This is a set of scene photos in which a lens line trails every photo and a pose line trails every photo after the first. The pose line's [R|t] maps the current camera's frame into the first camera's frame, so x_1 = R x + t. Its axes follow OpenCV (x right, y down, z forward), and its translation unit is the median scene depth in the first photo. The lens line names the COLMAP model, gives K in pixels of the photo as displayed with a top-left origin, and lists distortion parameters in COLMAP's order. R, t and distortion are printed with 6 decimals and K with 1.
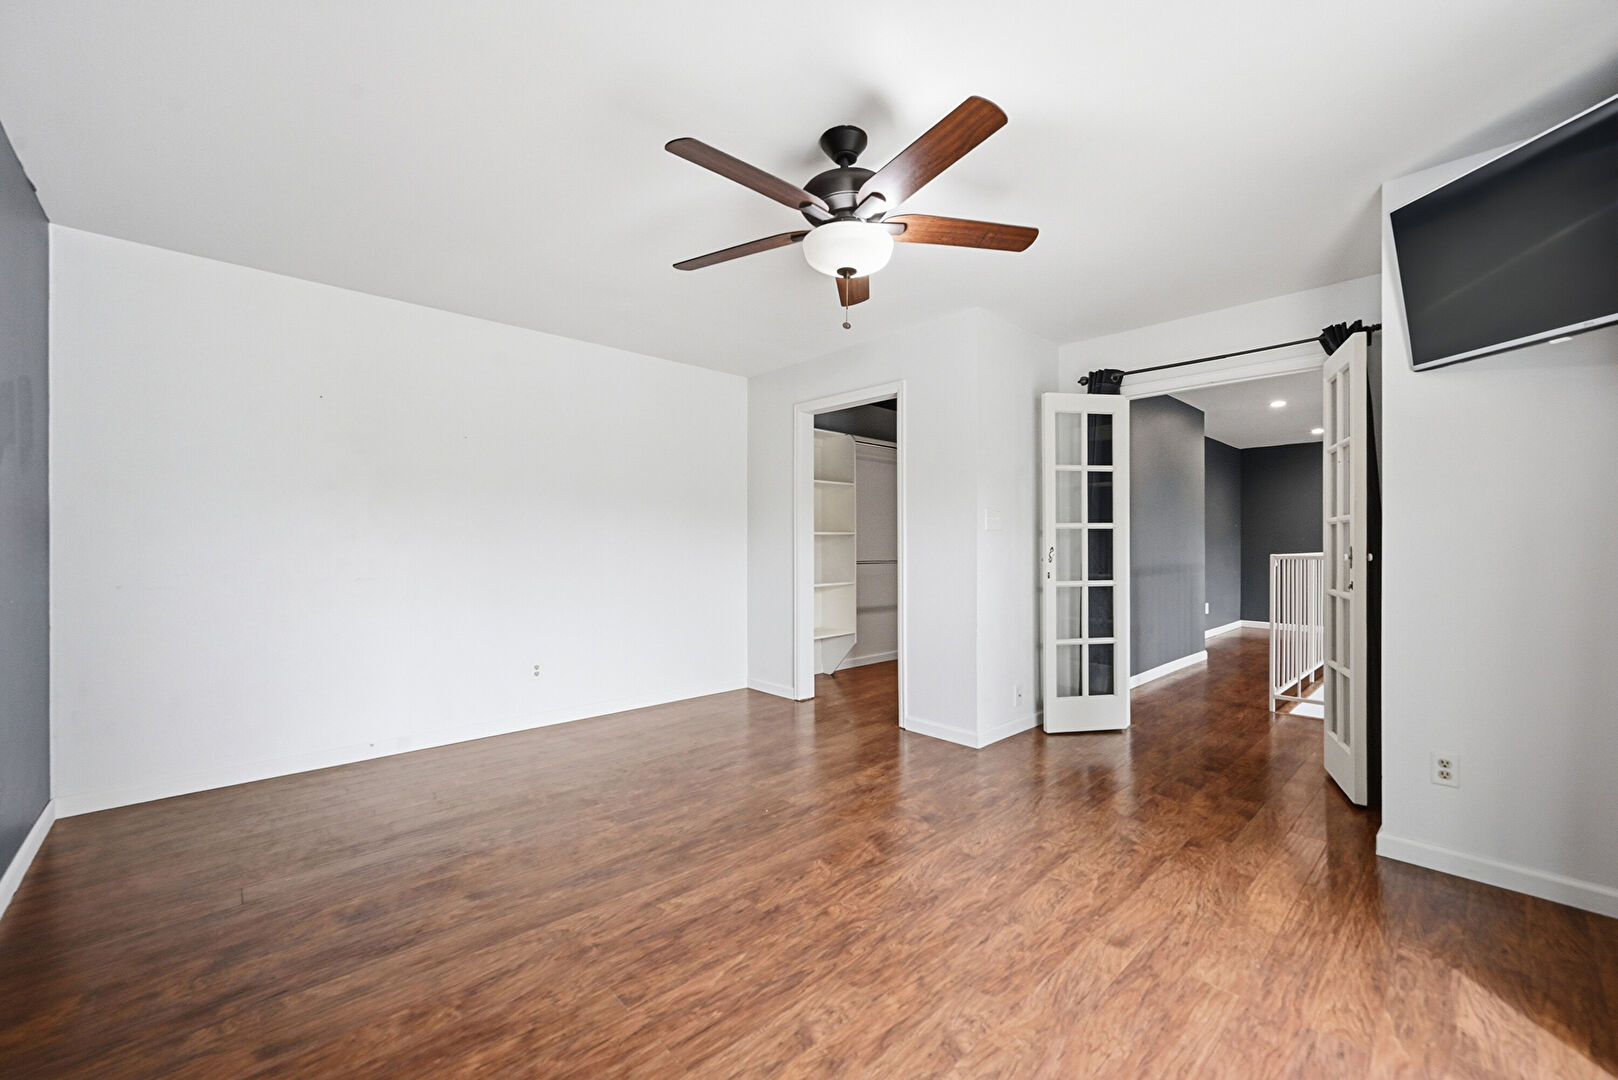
lens RADIAL K [[642.5, 0, 810.0], [0, 642.5, 541.7], [0, 0, 1]] dist [-0.001561, -0.000695]
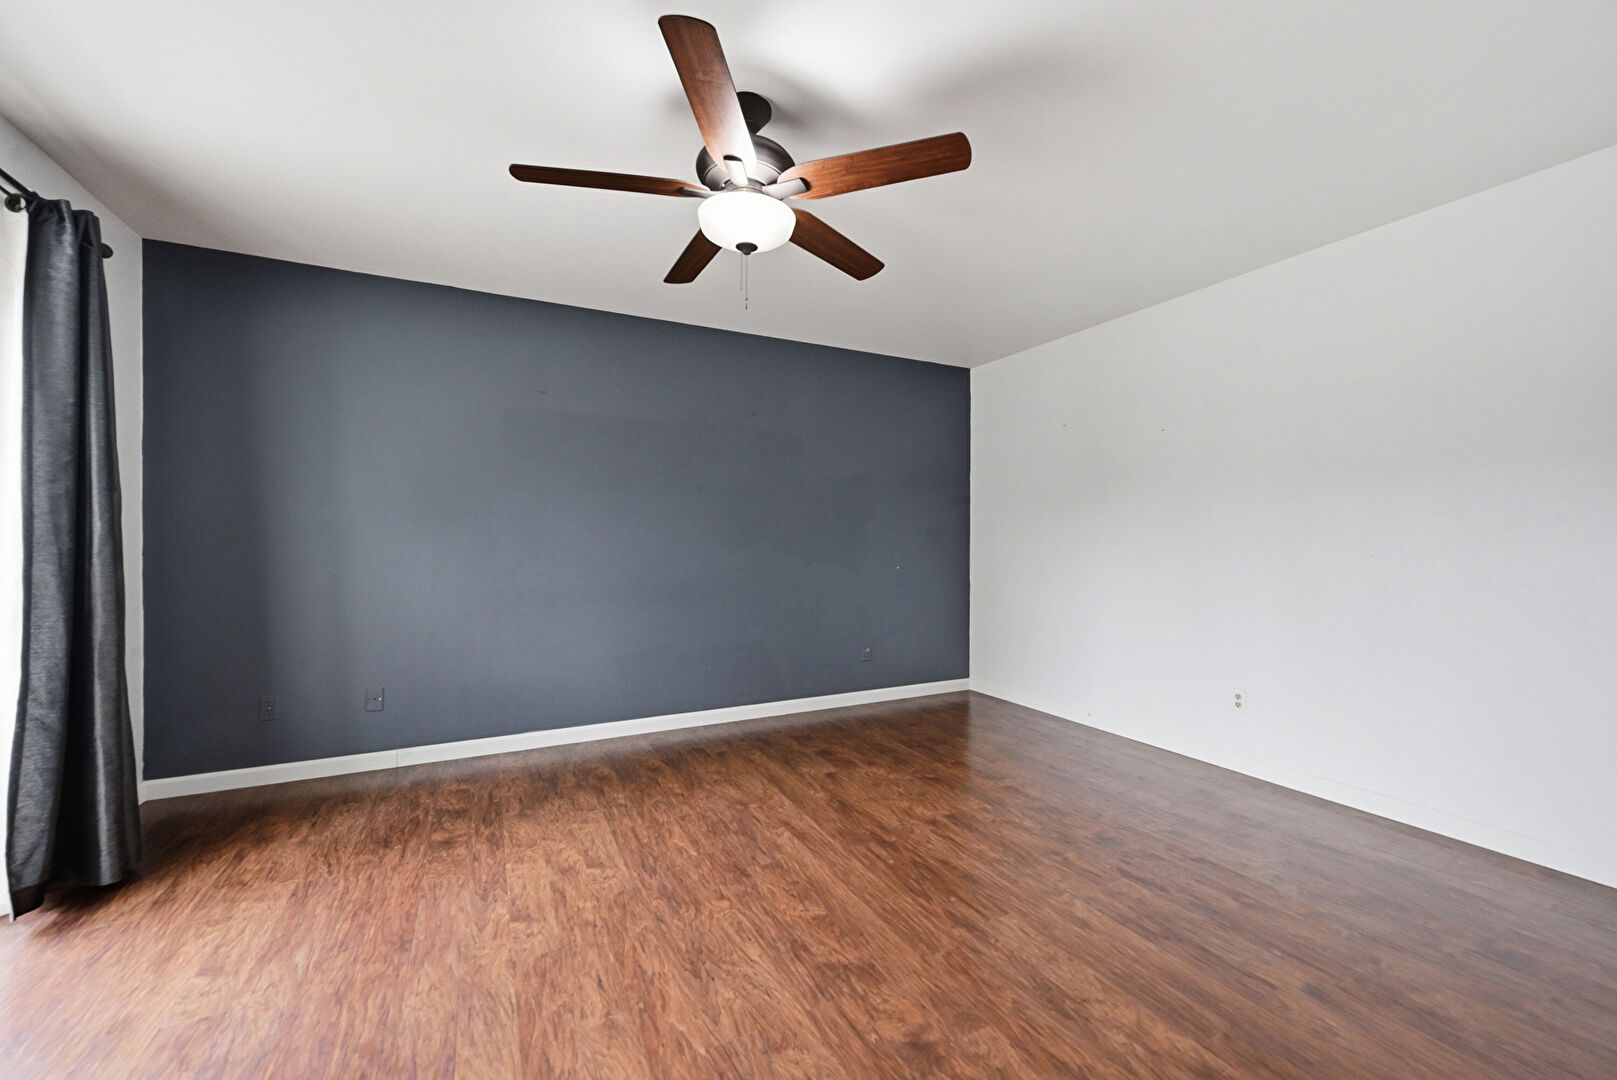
lens RADIAL K [[642.1, 0, 810.7], [0, 642.1, 545.4], [0, 0, 1]] dist [-0.001561, -0.000695]
pose [[-0.274810, 0.006440, -0.961477, 1.020653], [0.001272, 0.999979, 0.006335, 0.005078], [0.961498, 0.000518, -0.274812, 1.489355]]
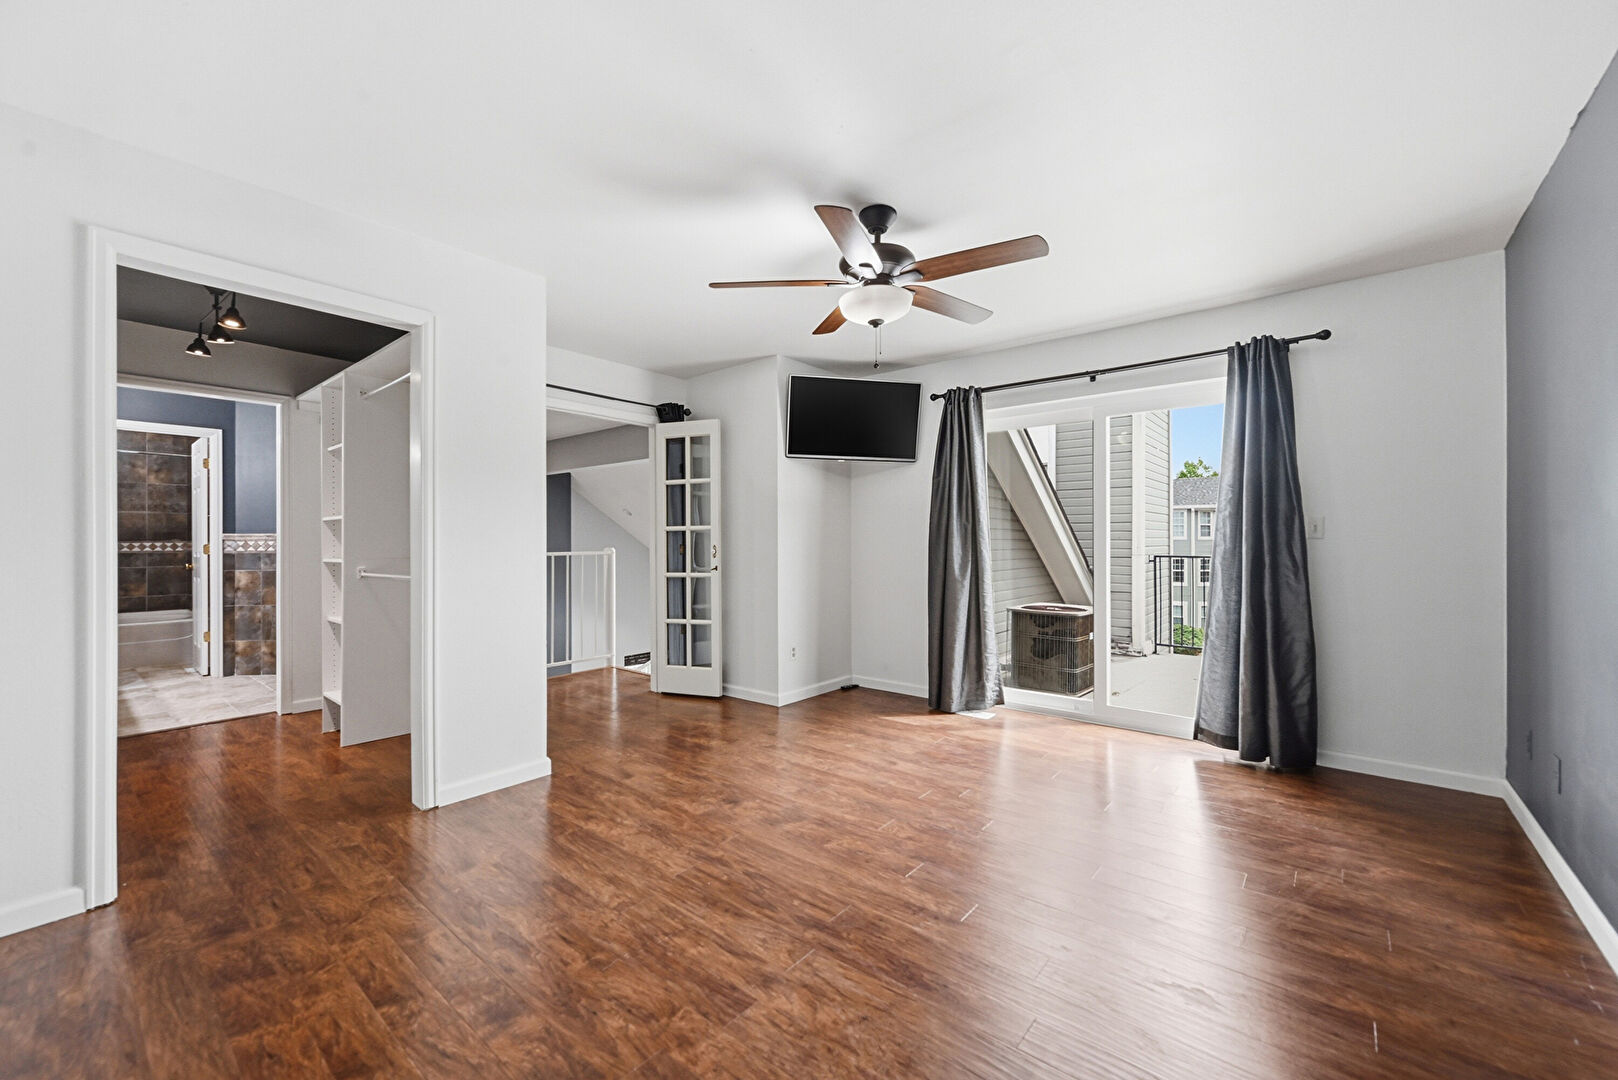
lens RADIAL K [[642.5, 0, 805.4], [0, 642.5, 540.2], [0, 0, 1]] dist [-0.001561, -0.000695]
pose [[-0.119313, 0.003502, 0.992851, -1.256398], [0.001237, 0.999994, -0.003379, 0.000250], [-0.992856, 0.000825, -0.119316, 1.416613]]
